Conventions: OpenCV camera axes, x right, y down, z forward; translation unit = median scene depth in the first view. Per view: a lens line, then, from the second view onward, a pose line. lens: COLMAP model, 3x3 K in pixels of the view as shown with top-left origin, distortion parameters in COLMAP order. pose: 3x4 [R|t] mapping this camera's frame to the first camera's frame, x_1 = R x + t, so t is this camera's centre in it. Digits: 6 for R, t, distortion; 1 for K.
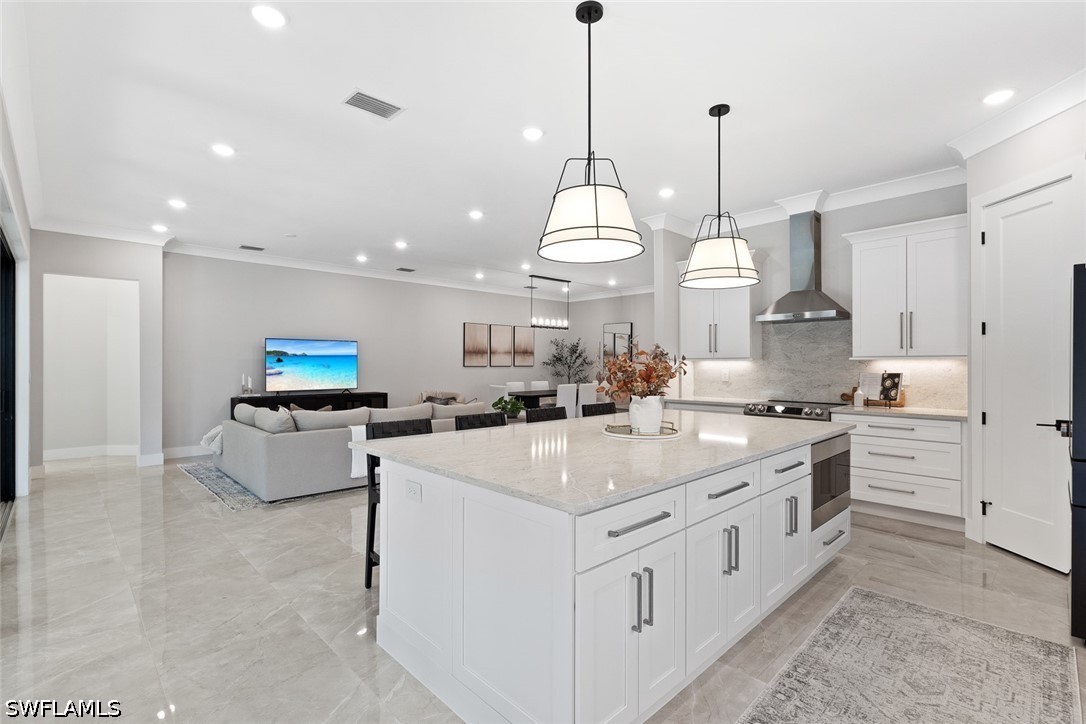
lens RADIAL K [[498.3, 0, 538.8], [0, 498.3, 361.0], [0, 0, 1]] dist [0.000051, 0.000389]
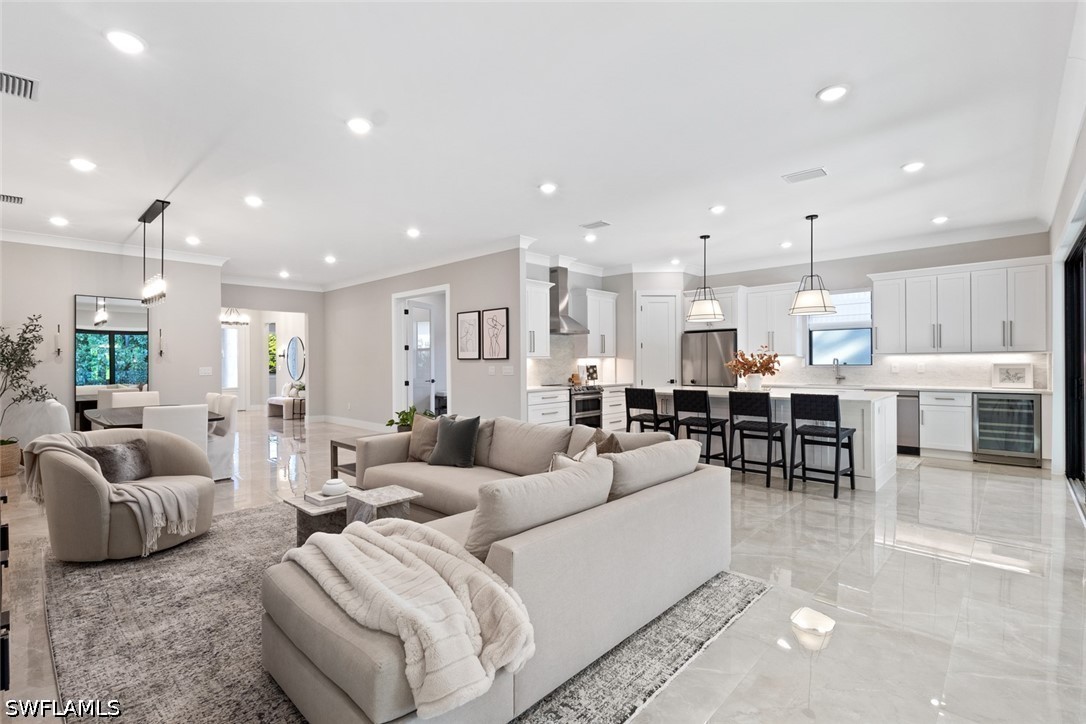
lens RADIAL K [[498.3, 0, 538.8], [0, 498.3, 361.0], [0, 0, 1]] dist [0.000051, 0.000389]
pose [[-0.044596, -0.000070, 0.999005, -1.225436], [0.001568, 0.999999, 0.000140, 0.006564], [-0.999004, 0.001573, -0.044596, 1.305537]]
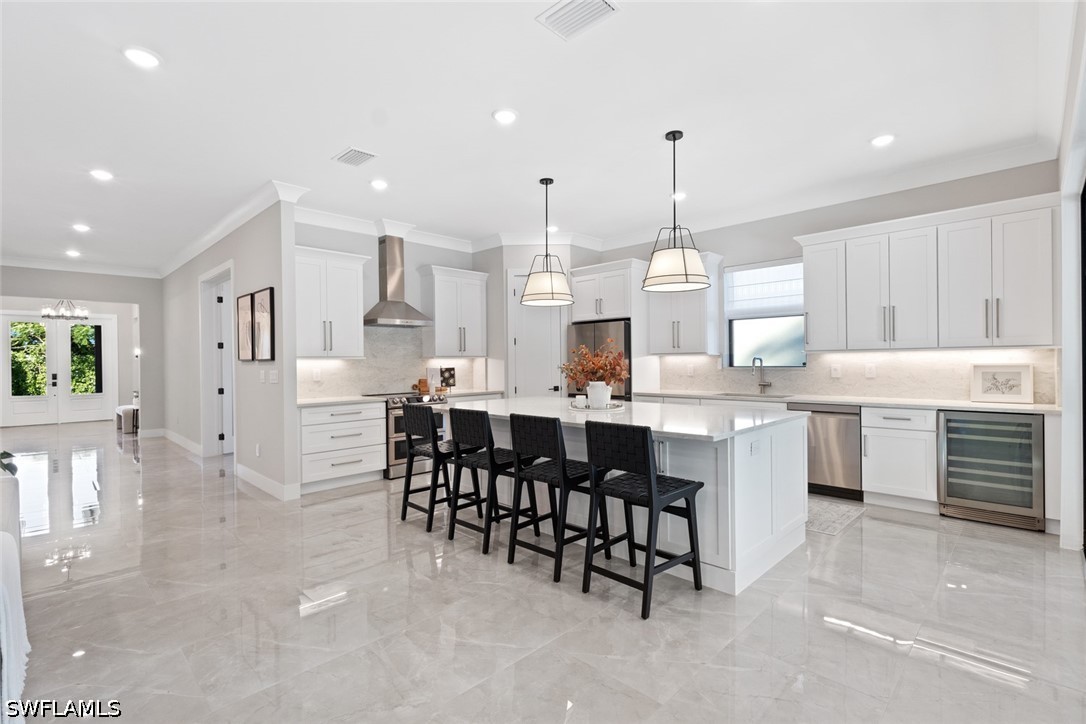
lens RADIAL K [[498.3, 0, 538.8], [0, 498.3, 361.0], [0, 0, 1]] dist [0.000051, 0.000389]
pose [[-0.021277, -0.000946, 0.999773, -0.773562], [0.004919, 0.999987, 0.001051, 0.004098], [-0.999762, 0.004941, -0.021272, 0.772229]]
